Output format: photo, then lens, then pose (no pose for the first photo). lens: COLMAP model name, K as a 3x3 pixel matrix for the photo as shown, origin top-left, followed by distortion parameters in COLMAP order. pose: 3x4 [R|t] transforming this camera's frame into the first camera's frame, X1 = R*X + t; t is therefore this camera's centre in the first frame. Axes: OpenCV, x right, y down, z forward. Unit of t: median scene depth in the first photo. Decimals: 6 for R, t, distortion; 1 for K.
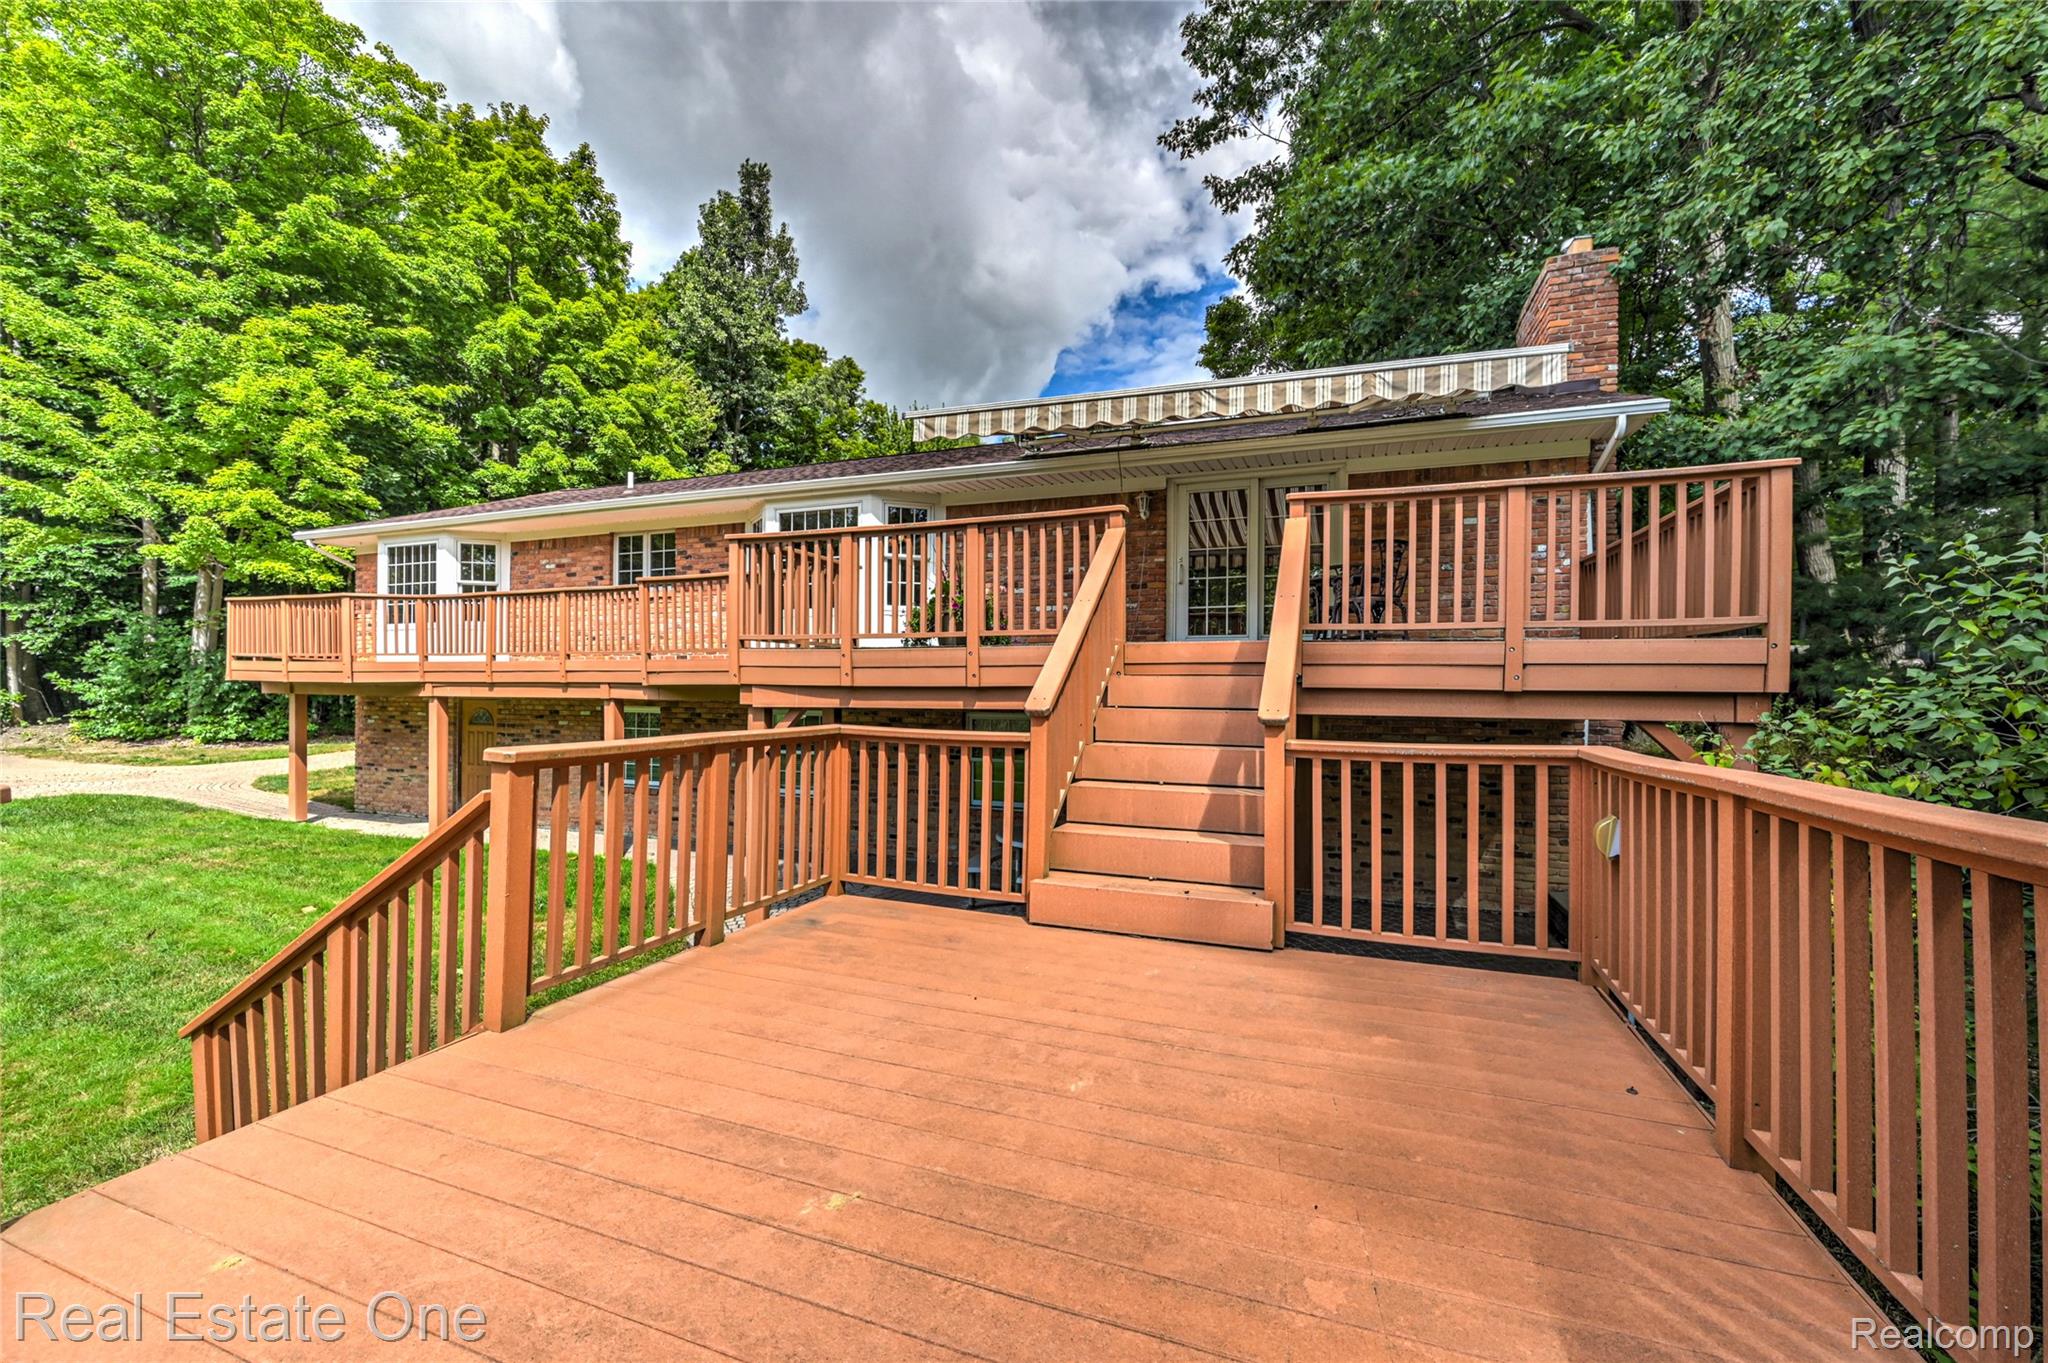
lens RADIAL K [[813.5, 0, 1024.0], [0, 813.5, 681.5], [0, 0, 1]] dist [0.002689, 0.000413]
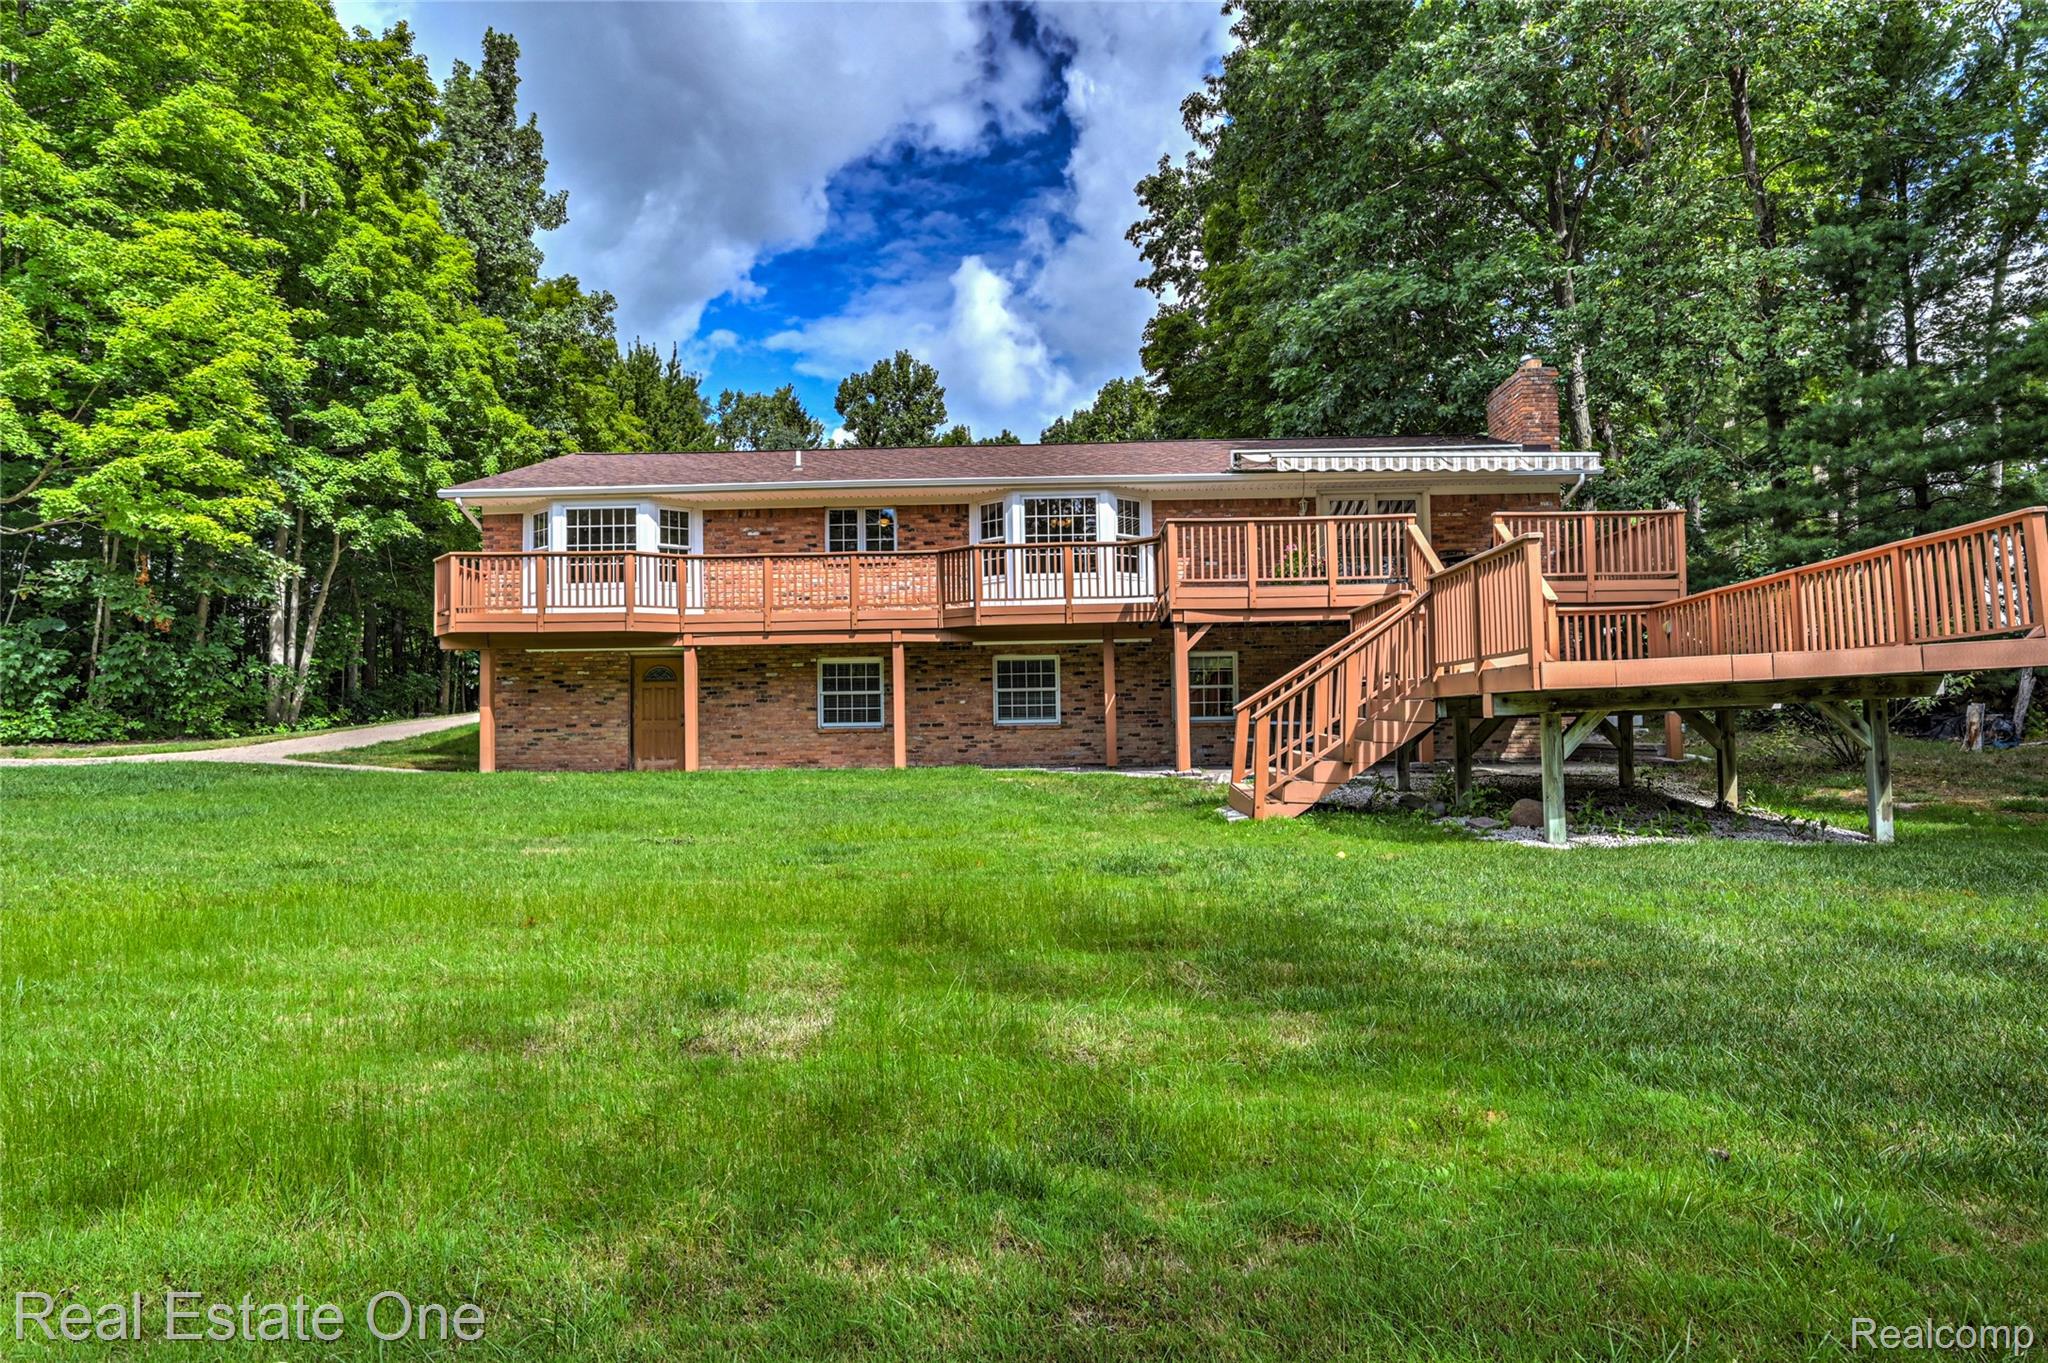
lens RADIAL K [[1119.7, 0, 1024.0], [0, 1119.7, 681.5], [0, 0, 1]] dist [0.002828, -0.000451]
pose [[0.943322, -0.005541, 0.331831, -0.756427], [0.018232, 0.999216, -0.035147, 0.121755], [-0.331376, 0.039205, 0.942684, -0.557963]]
